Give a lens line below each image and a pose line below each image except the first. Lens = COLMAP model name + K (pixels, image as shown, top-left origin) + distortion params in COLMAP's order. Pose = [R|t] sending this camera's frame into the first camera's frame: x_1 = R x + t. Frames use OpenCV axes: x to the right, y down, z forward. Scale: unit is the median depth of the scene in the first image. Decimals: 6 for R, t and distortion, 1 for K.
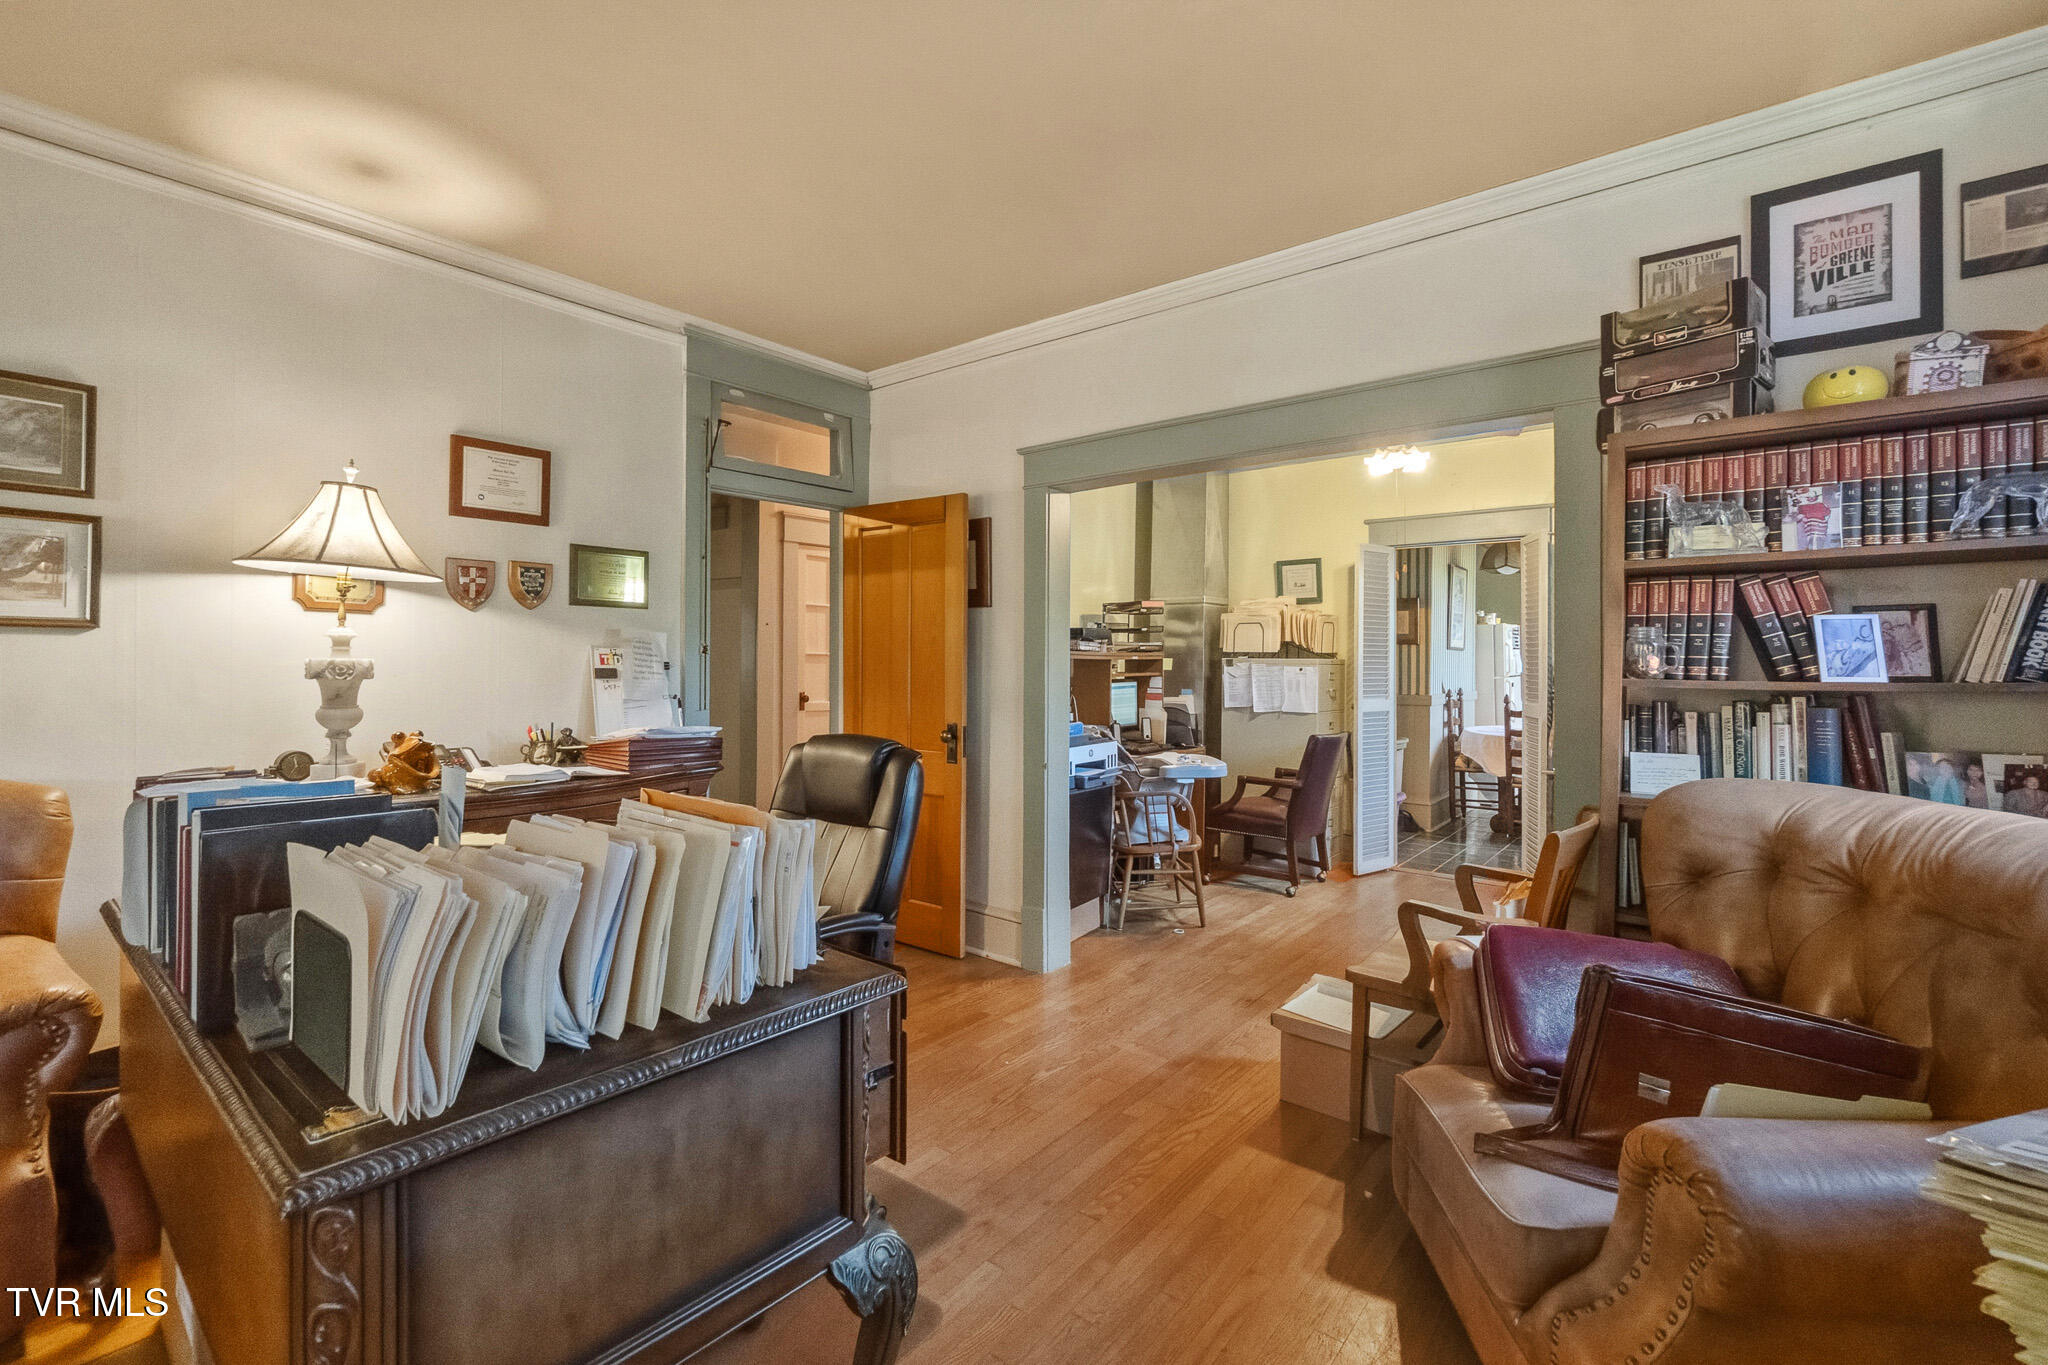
lens RADIAL K [[876.2, 0, 1021.5], [0, 876.2, 651.6], [0, 0, 1]] dist [0.000066, -0.000165]
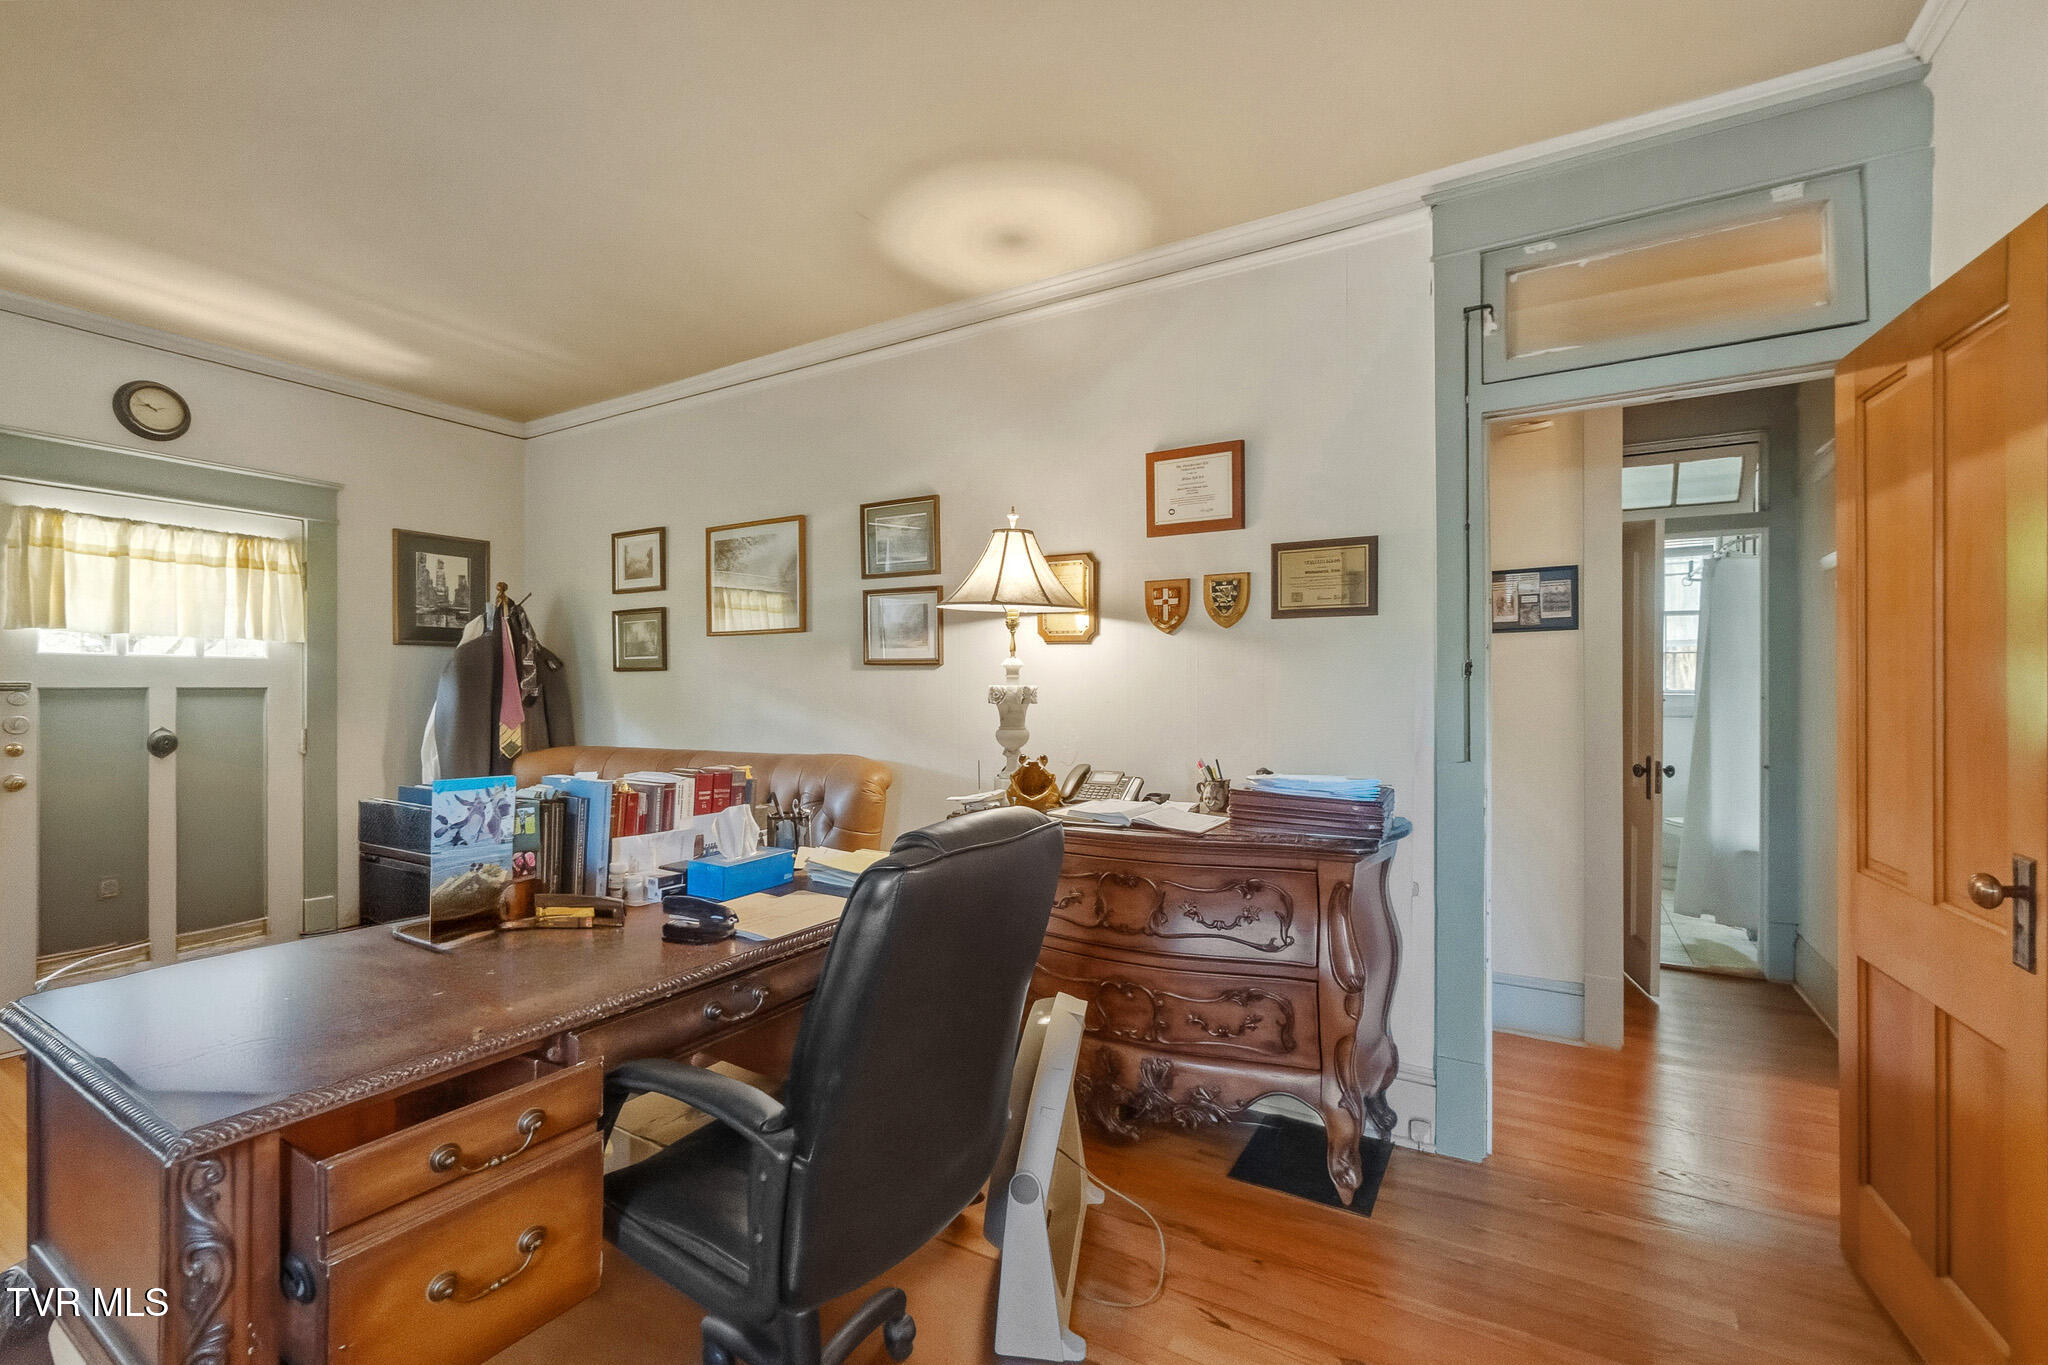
lens RADIAL K [[887.6, 0, 1024.0], [0, 887.6, 682.5], [0, 0, 1]] dist [-0.000331, 0.000075]
pose [[0.145029, -0.005765, -0.989411, 0.237372], [0.011764, 0.999922, -0.004102, 0.006035], [0.989357, -0.011044, 0.145085, 0.568668]]
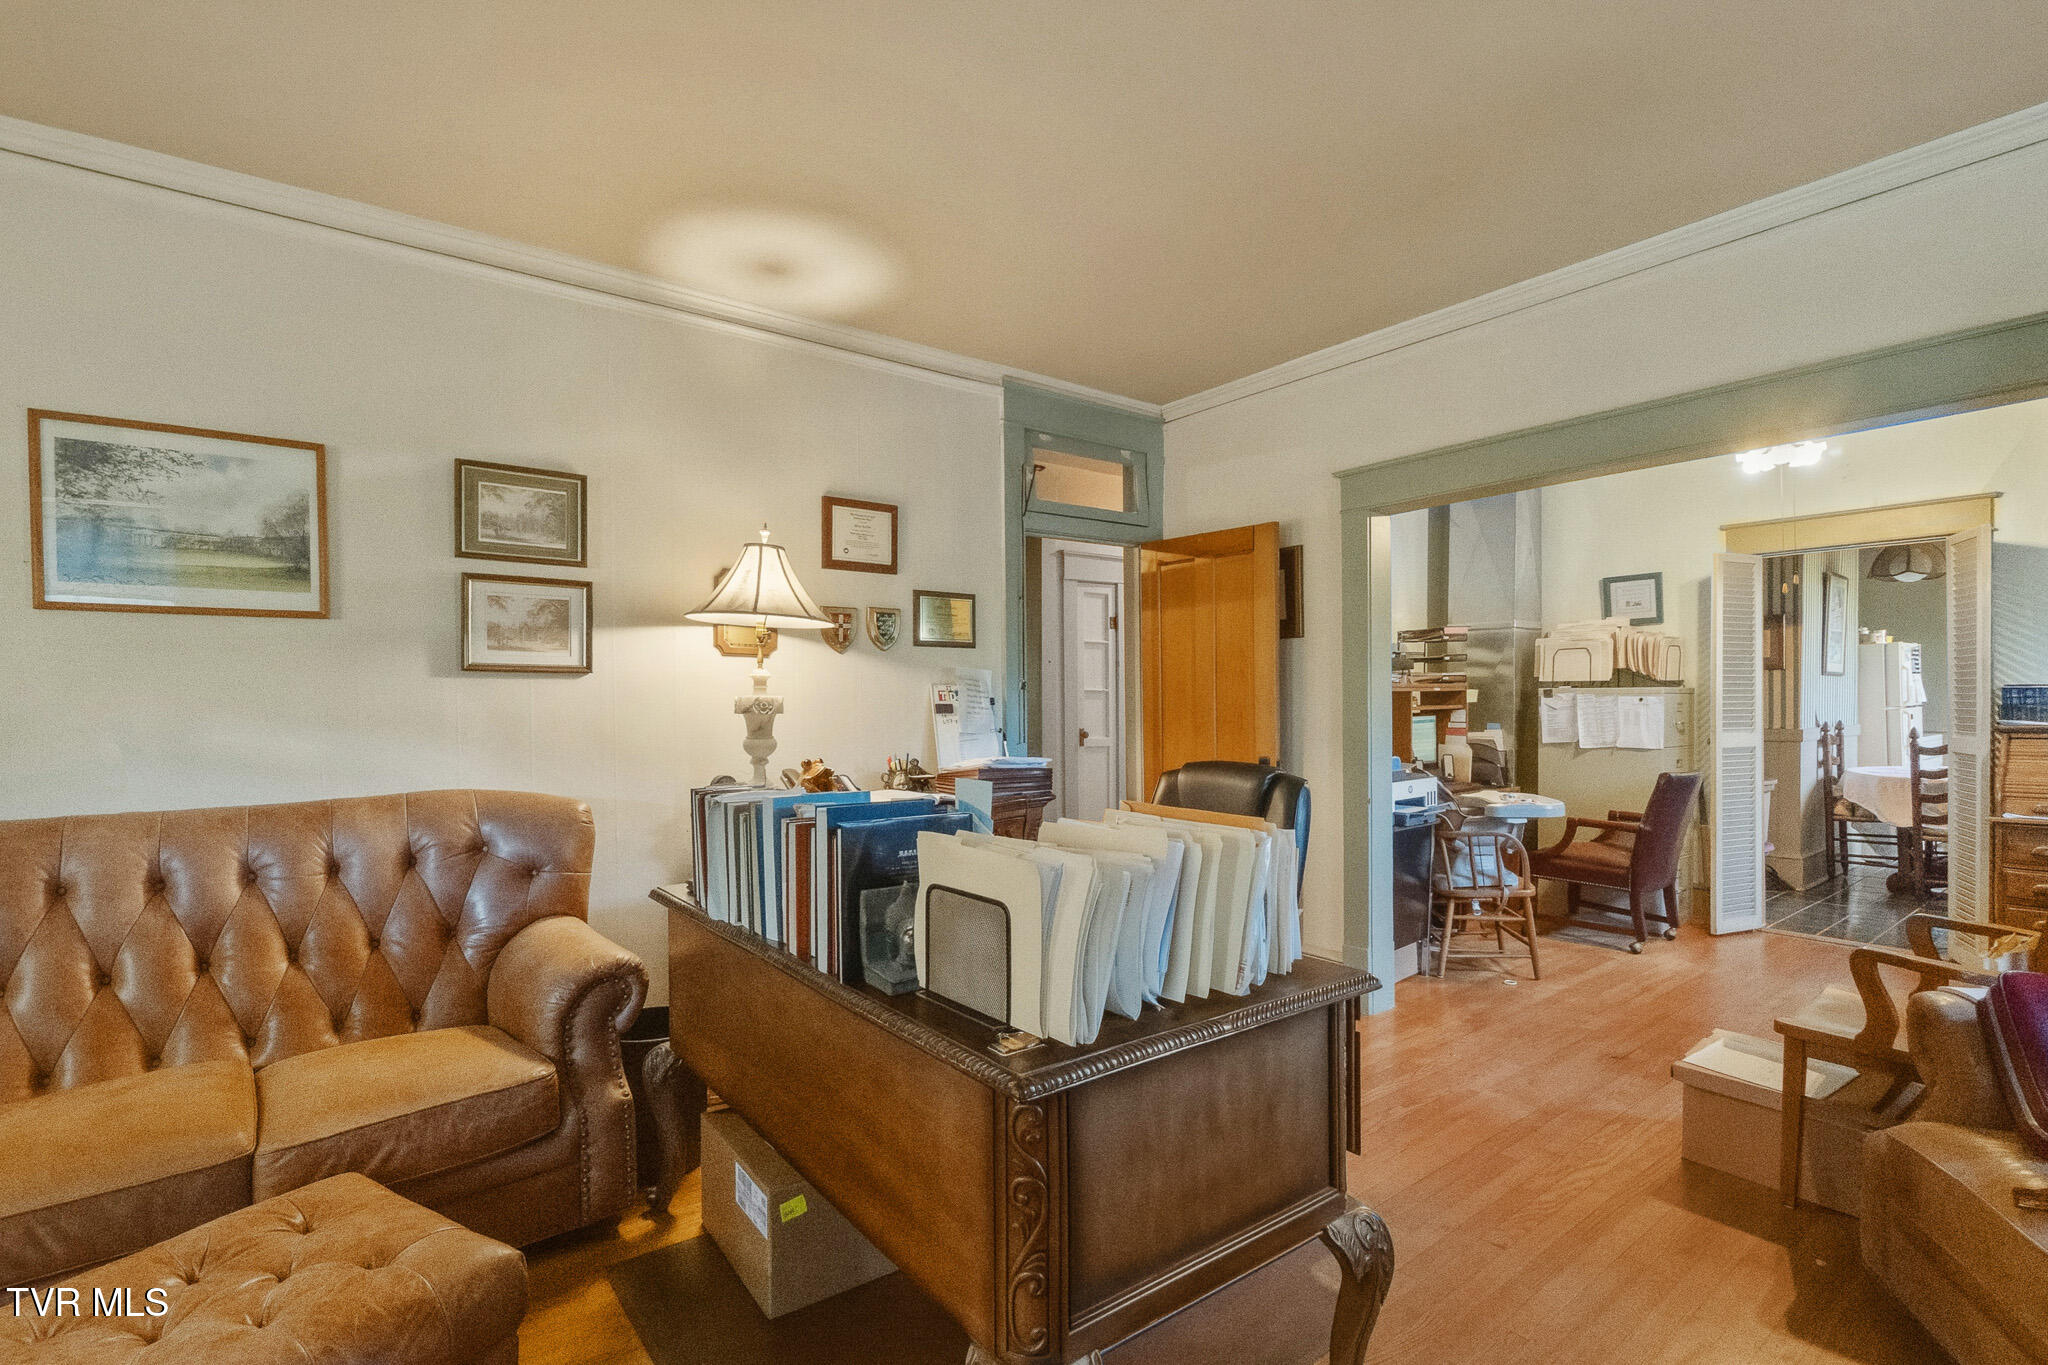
lens RADIAL K [[919.4, 0, 1023.7], [0, 919.4, 705.2], [0, 0, 1]] dist [-0.000722, 0.000406]
pose [[0.971969, -0.010687, -0.234865, -0.101215], [0.014555, 0.999785, 0.014743, 0.004860], [0.234657, -0.017748, 0.971916, -0.068782]]
